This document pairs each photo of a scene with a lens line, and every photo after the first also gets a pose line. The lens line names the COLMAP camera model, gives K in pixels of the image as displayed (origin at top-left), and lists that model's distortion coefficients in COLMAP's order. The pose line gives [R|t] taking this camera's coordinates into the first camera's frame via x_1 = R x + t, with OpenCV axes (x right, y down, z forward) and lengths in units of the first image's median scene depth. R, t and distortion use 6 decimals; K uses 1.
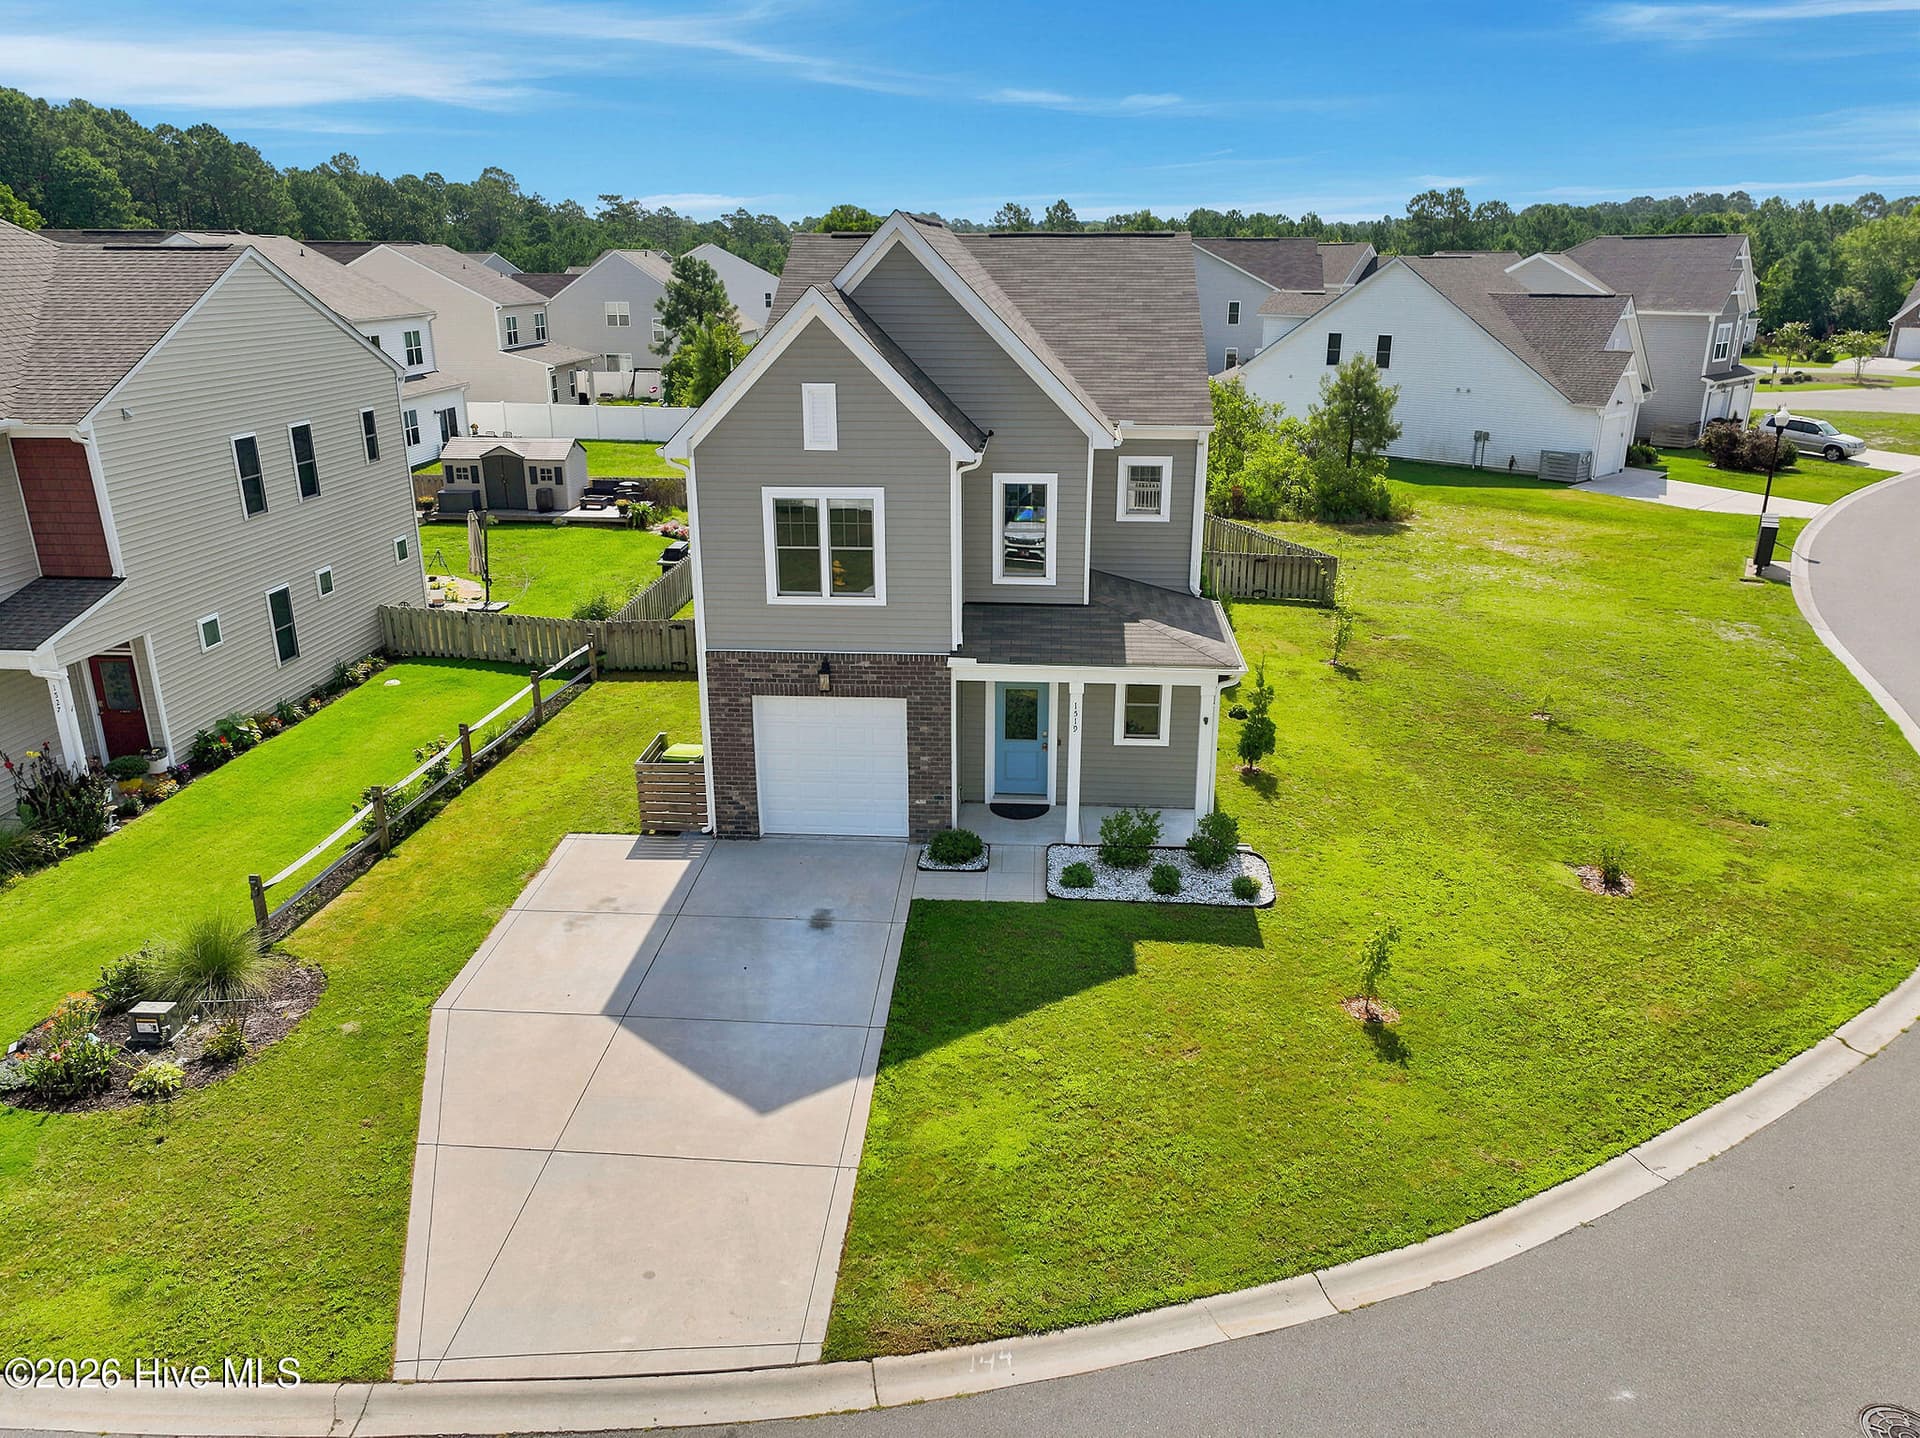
lens RADIAL K [[1368.6, 0, 947.4], [0, 1368.6, 719.8], [0, 0, 1]] dist [0.015864, -0.001576]
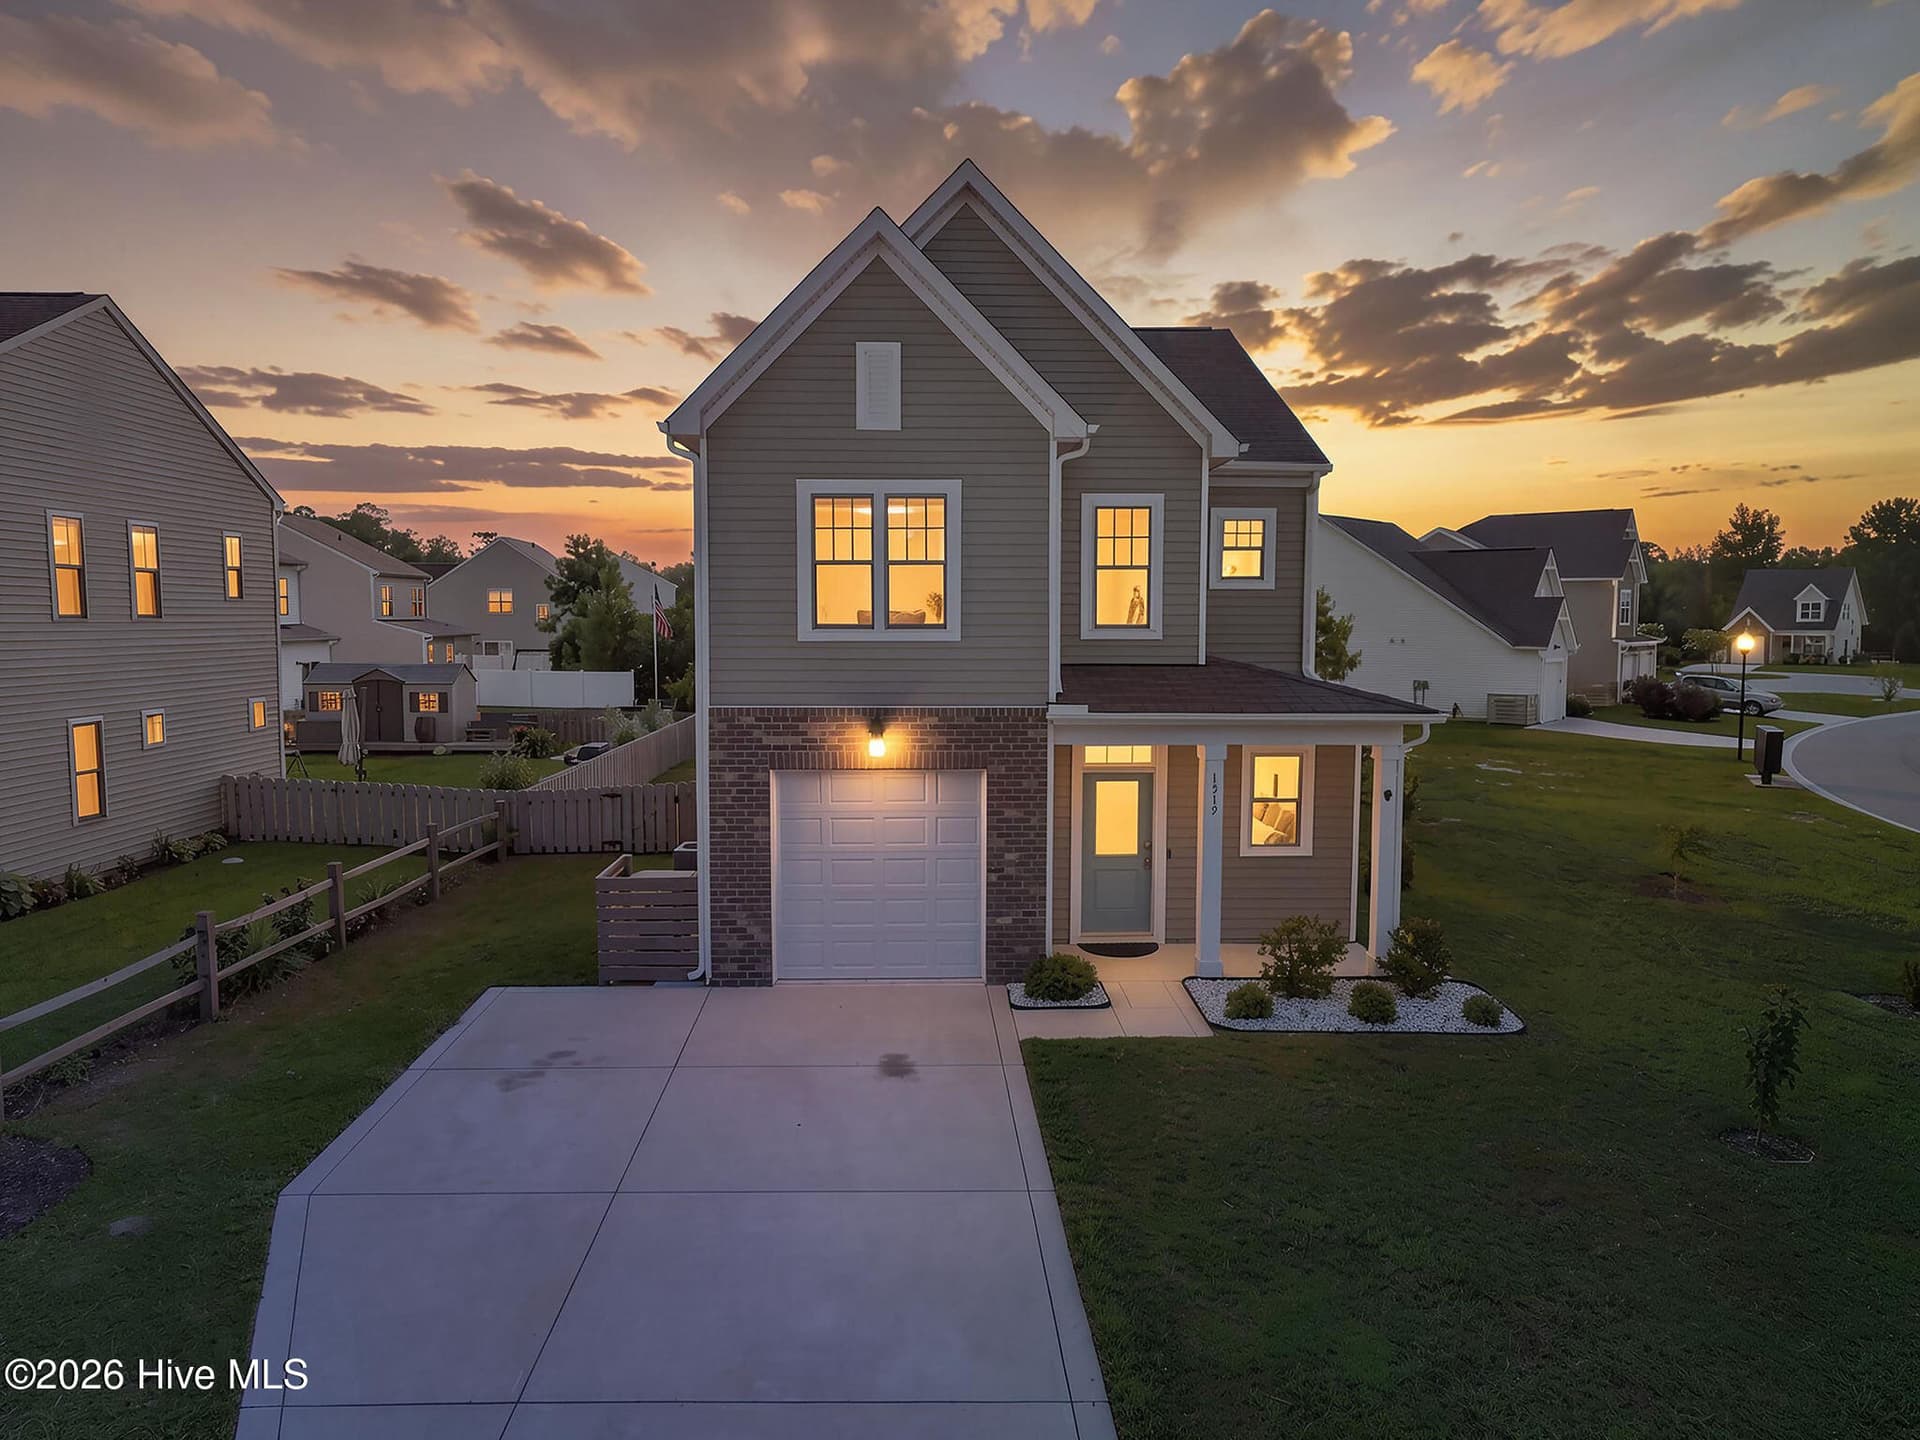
lens RADIAL K [[1368.6, 0, 951.8], [0, 1368.6, 721.0], [0, 0, 1]] dist [0.015864, -0.001576]
pose [[0.994295, -0.001422, 0.106654, -0.125421], [0.027927, 0.968500, -0.247441, 0.137909], [-0.102942, 0.249008, 0.963015, 0.291742]]
